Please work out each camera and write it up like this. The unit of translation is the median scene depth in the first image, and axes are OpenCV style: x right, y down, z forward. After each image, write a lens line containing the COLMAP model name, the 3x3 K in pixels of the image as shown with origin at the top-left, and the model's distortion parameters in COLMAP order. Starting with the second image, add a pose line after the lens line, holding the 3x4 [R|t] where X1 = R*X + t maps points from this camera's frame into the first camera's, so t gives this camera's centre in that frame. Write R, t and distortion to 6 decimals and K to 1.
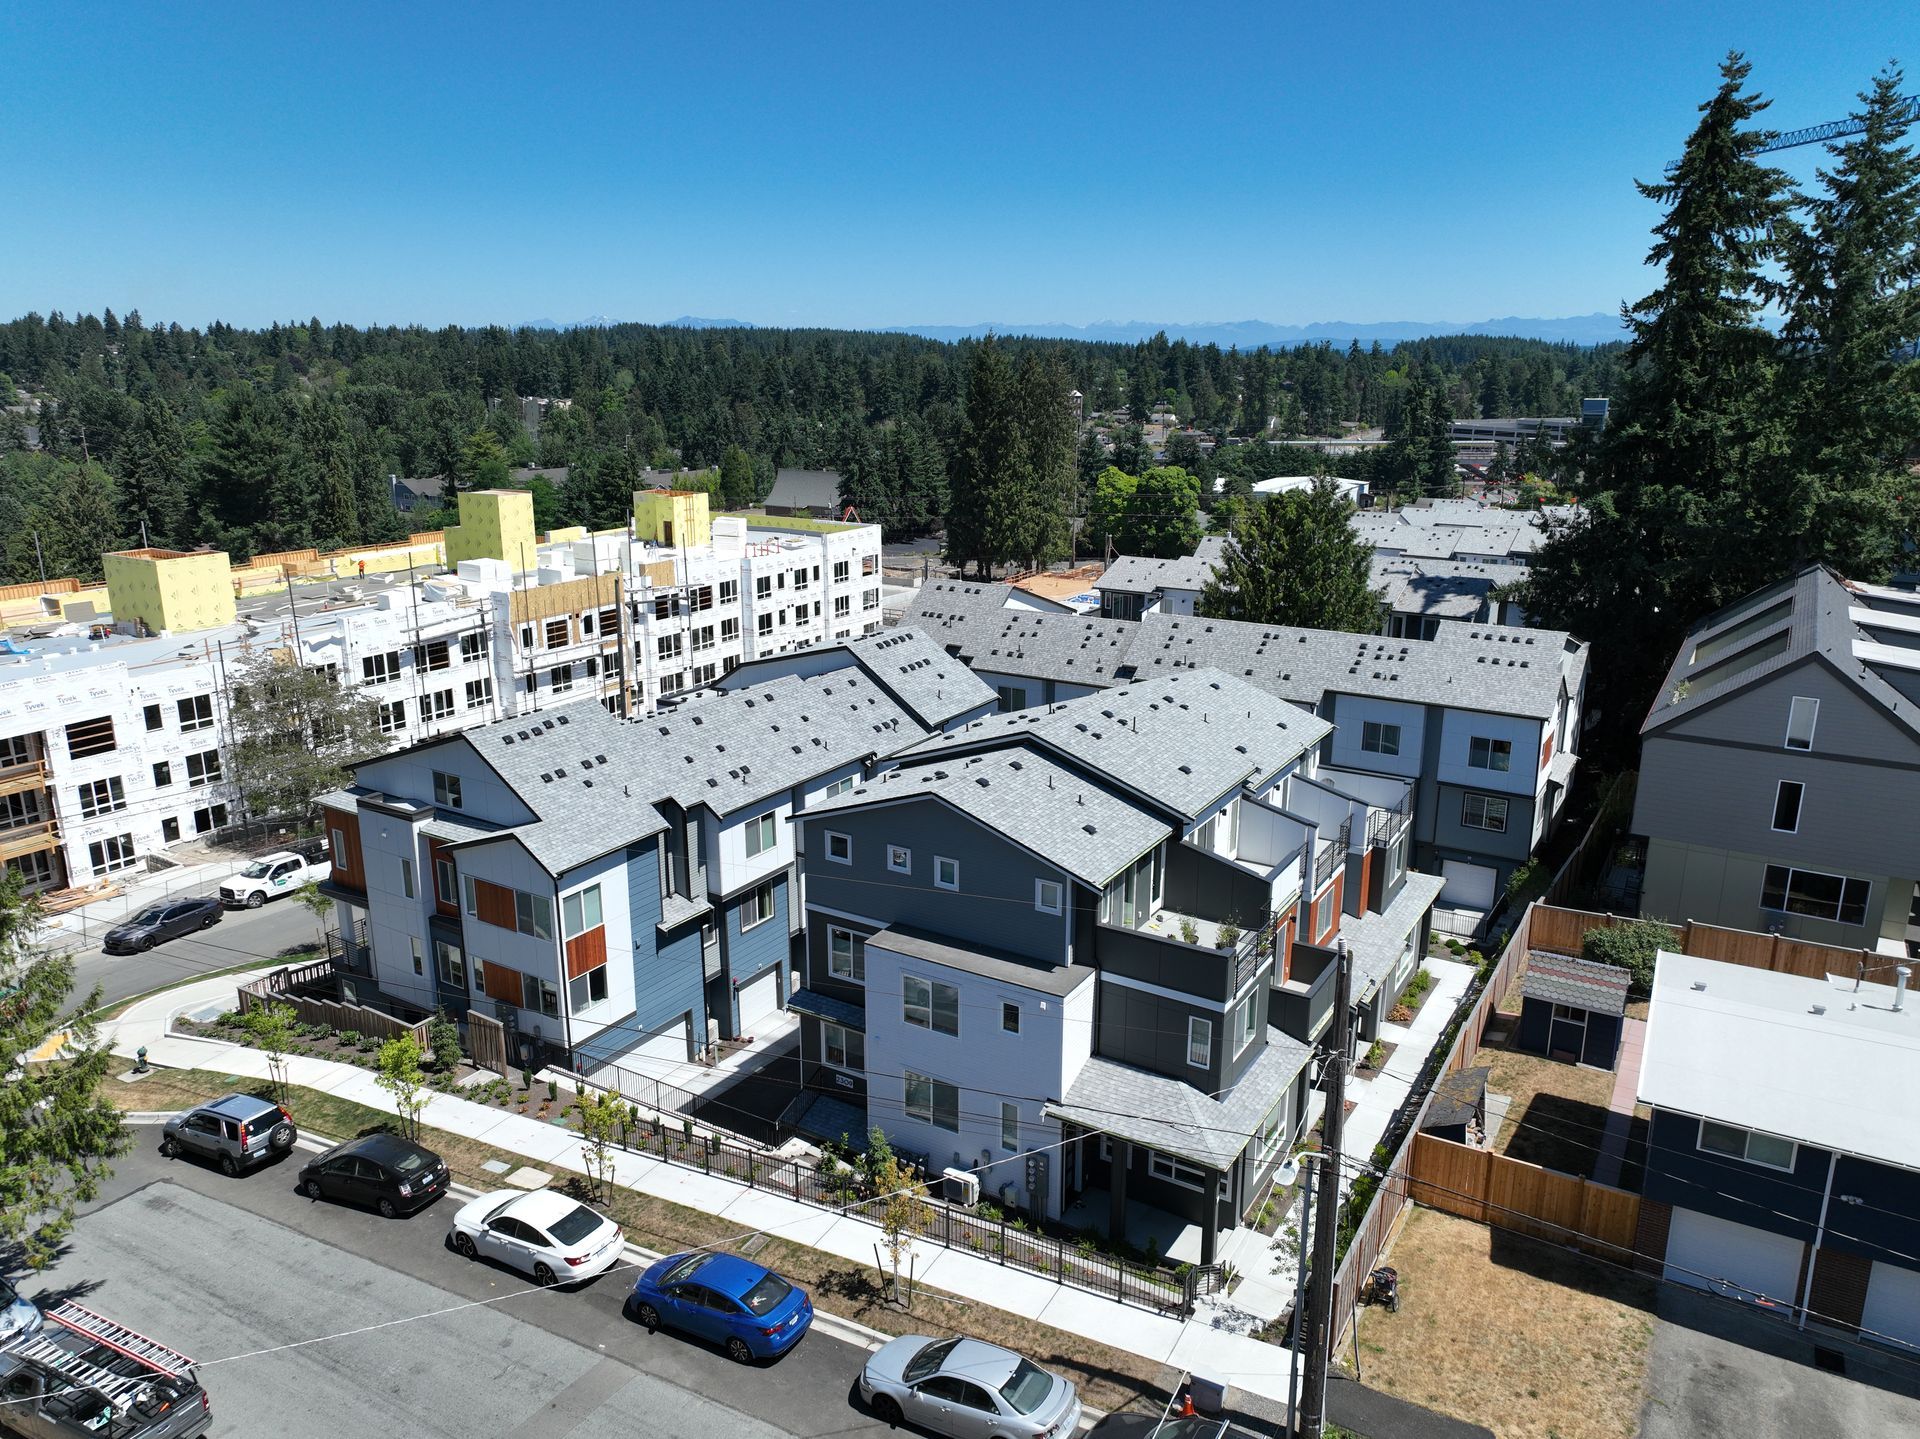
lens RADIAL K [[1347.6, 0, 958.8], [0, 1347.6, 716.8], [0, 0, 1]] dist [-0.001903, 0.022664]
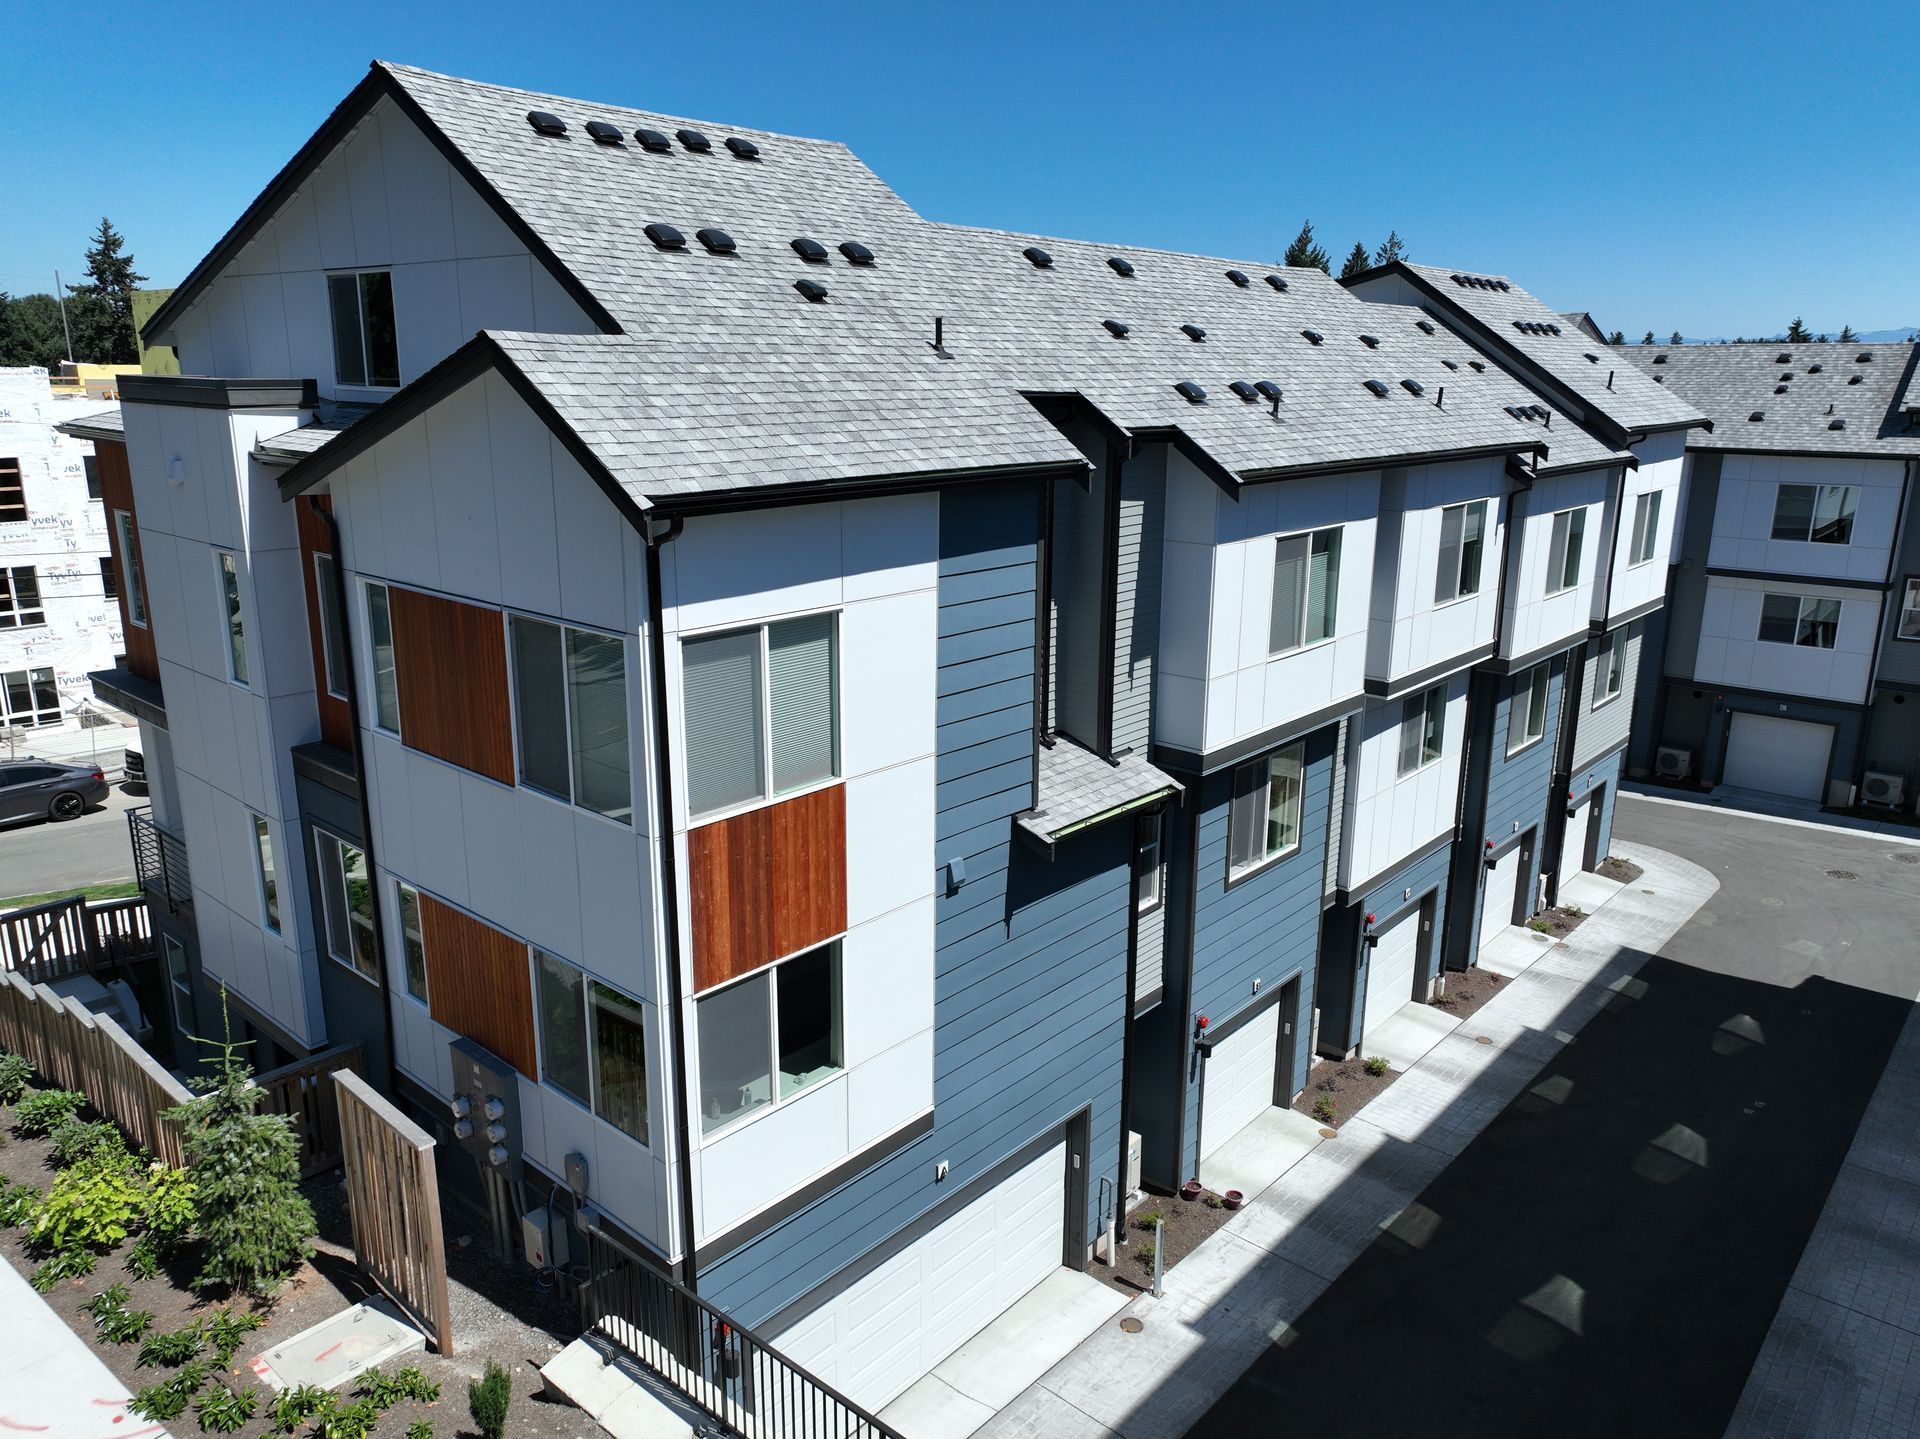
lens RADIAL K [[1347.6, 0, 961.4], [0, 1347.6, 715.4], [0, 0, 1]] dist [-0.001903, 0.022664]
pose [[0.986622, 0.048712, -0.155580, -0.171311], [-0.050393, 0.998706, -0.006873, 0.120421], [0.155044, 0.014621, 0.987799, 0.636412]]
